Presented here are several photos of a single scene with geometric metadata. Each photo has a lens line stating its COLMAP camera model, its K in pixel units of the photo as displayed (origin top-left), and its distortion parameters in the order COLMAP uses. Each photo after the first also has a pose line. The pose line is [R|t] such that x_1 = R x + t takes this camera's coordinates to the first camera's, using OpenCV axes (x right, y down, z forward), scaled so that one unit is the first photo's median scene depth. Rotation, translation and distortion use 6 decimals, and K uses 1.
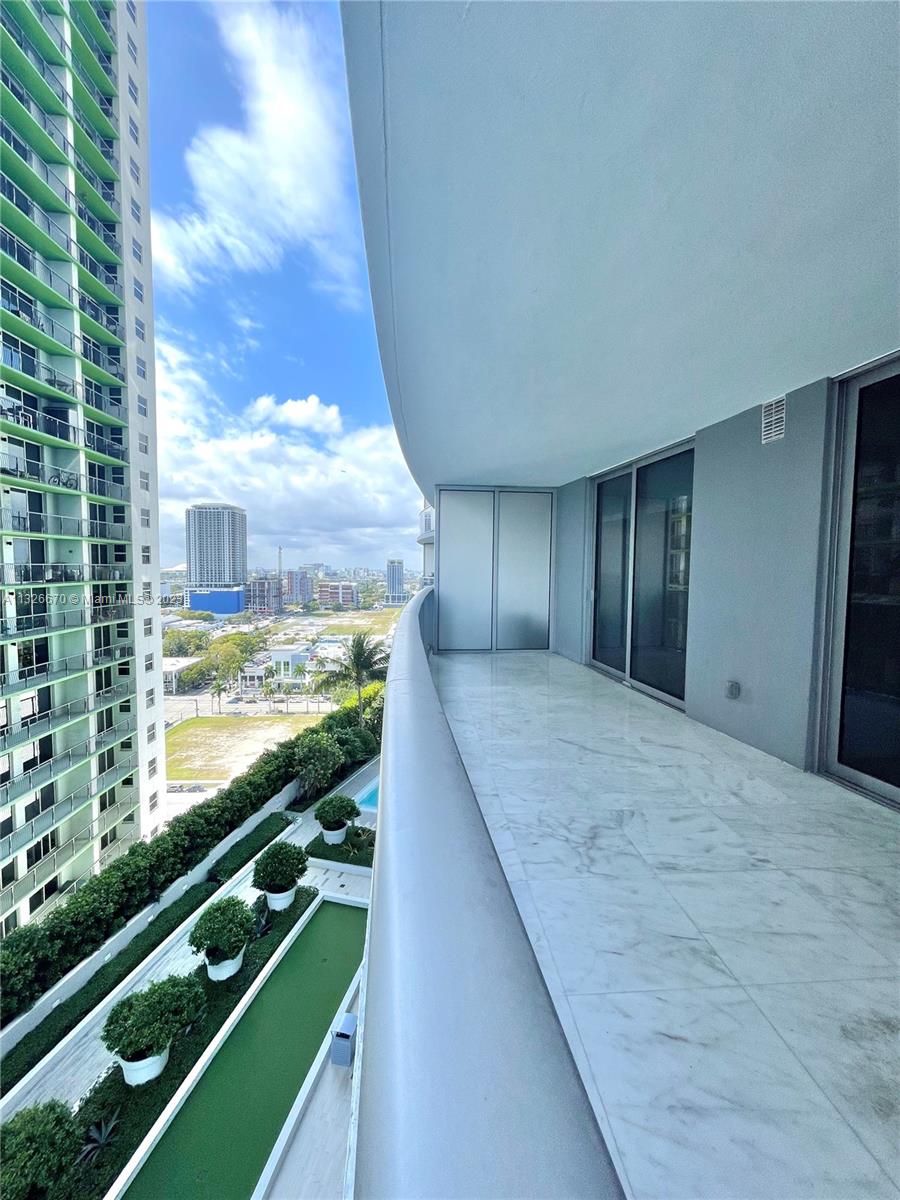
lens RADIAL K [[483.7, 0, 456.8], [0, 483.7, 596.7], [0, 0, 1]] dist [0.000357, -0.000360]
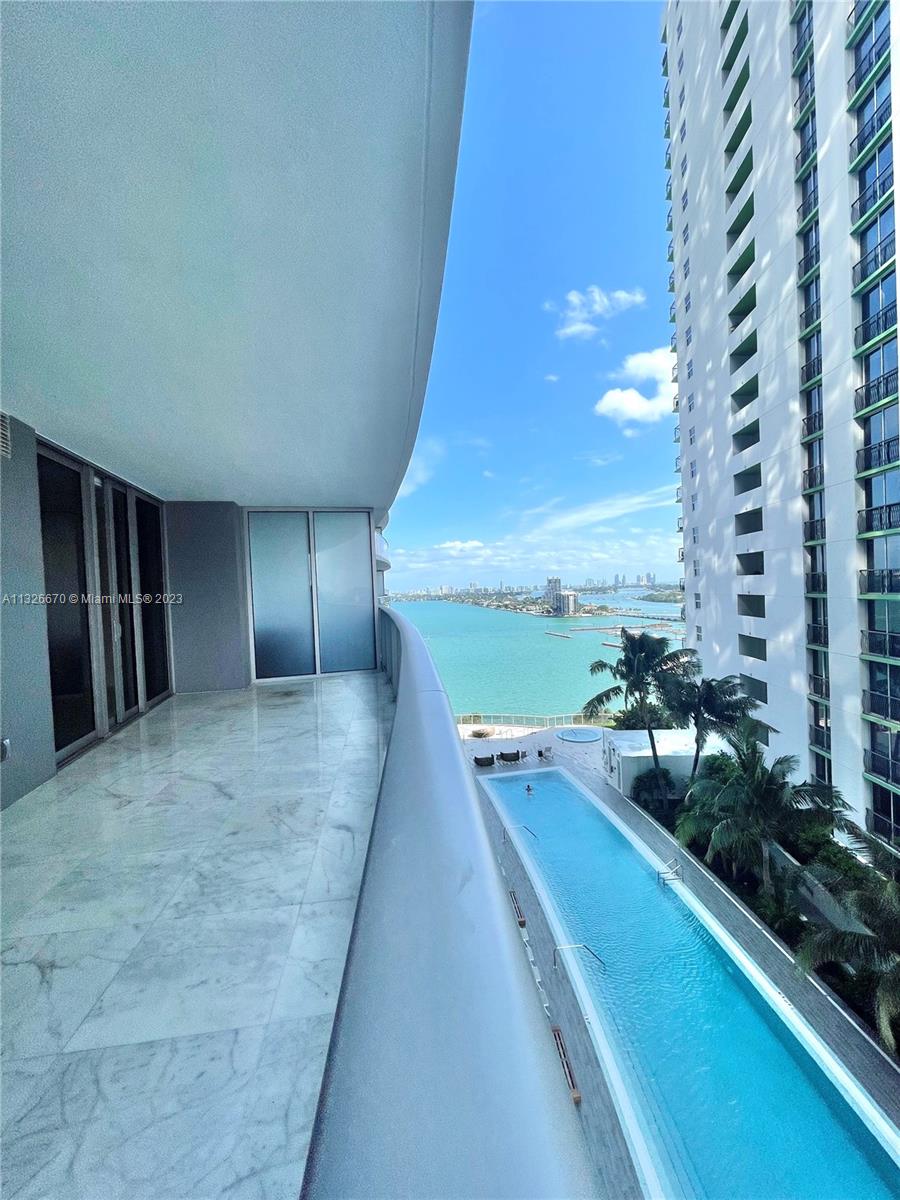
lens RADIAL K [[483.7, 0, 456.8], [0, 483.7, 596.7], [0, 0, 1]] dist [0.000357, -0.000360]
pose [[-0.997253, 0.028499, -0.068376, -0.136116], [0.023088, 0.996634, 0.078660, -0.113013], [0.070387, 0.076865, -0.994554, 2.070736]]
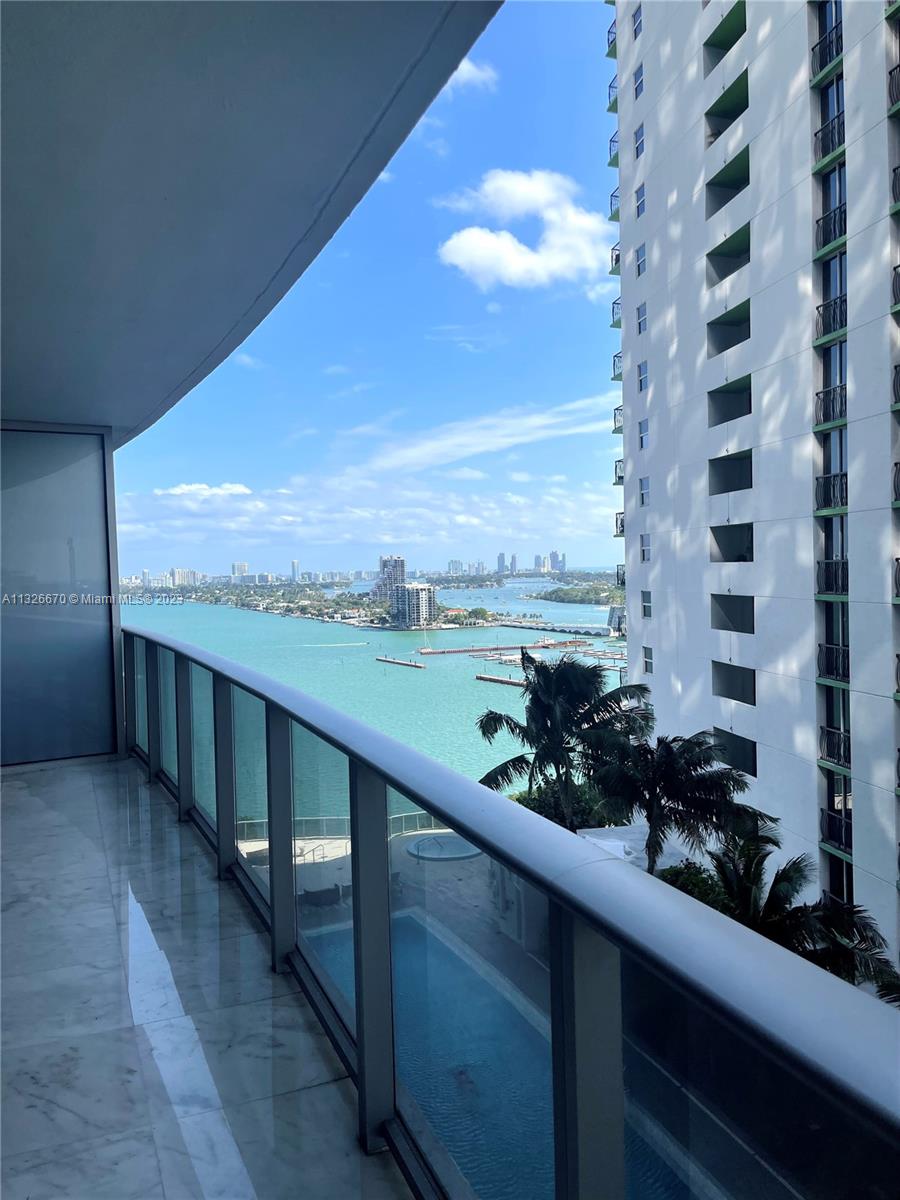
lens RADIAL K [[906.4, 0, 450.0], [0, 906.4, 600.0], [0, 0, 1]] dist [0.098051, -0.132512]
pose [[-0.944574, 0.024389, -0.327391, 0.050373], [-0.005689, 0.995871, 0.090599, -0.154102], [0.328249, 0.087440, -0.940535, 2.036245]]
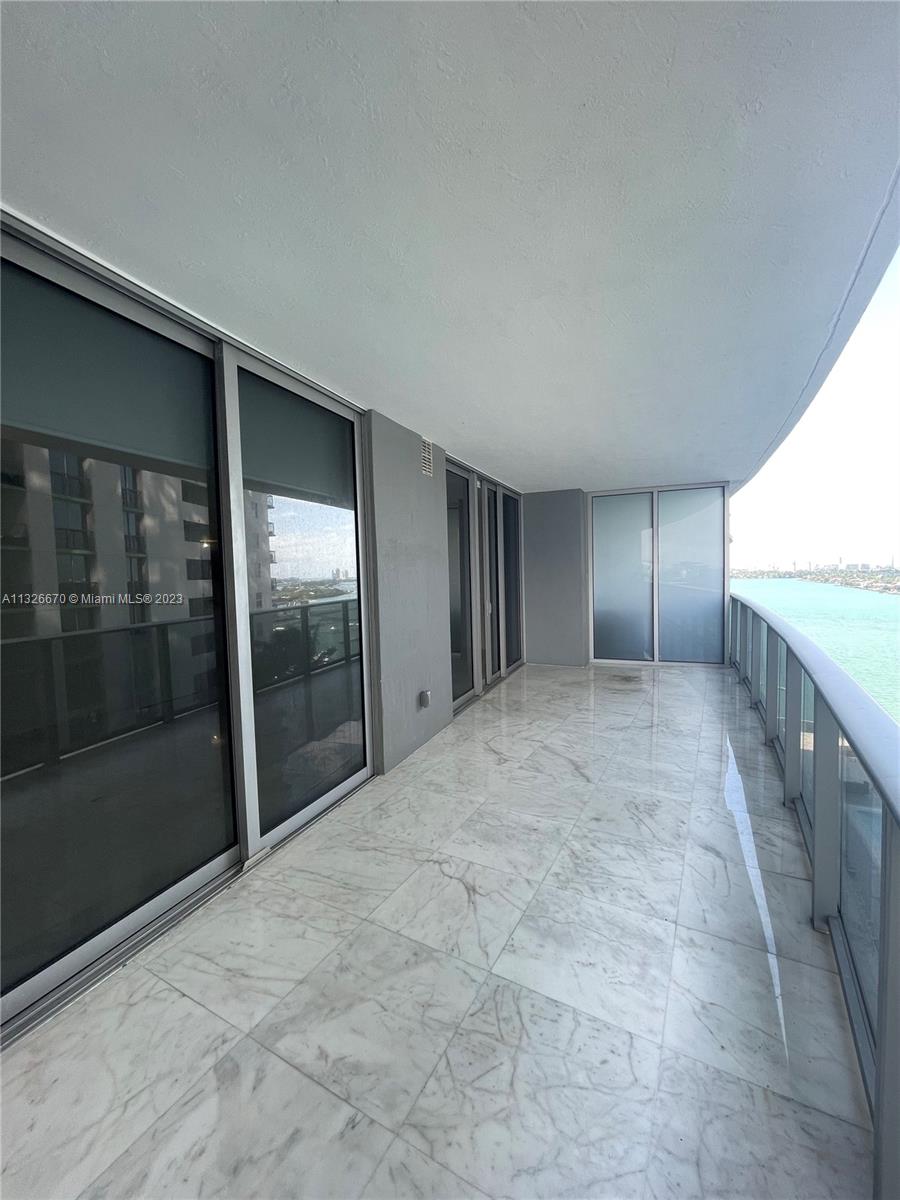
lens RADIAL K [[484.2, 0, 456.3], [0, 484.2, 596.9], [0, 0, 1]] dist [-0.001523, 0.000152]
pose [[-0.841394, -0.019215, 0.540080, -0.054310], [0.047964, 0.992769, 0.110044, -0.158415], [-0.538289, 0.118495, -0.834388, 2.069978]]
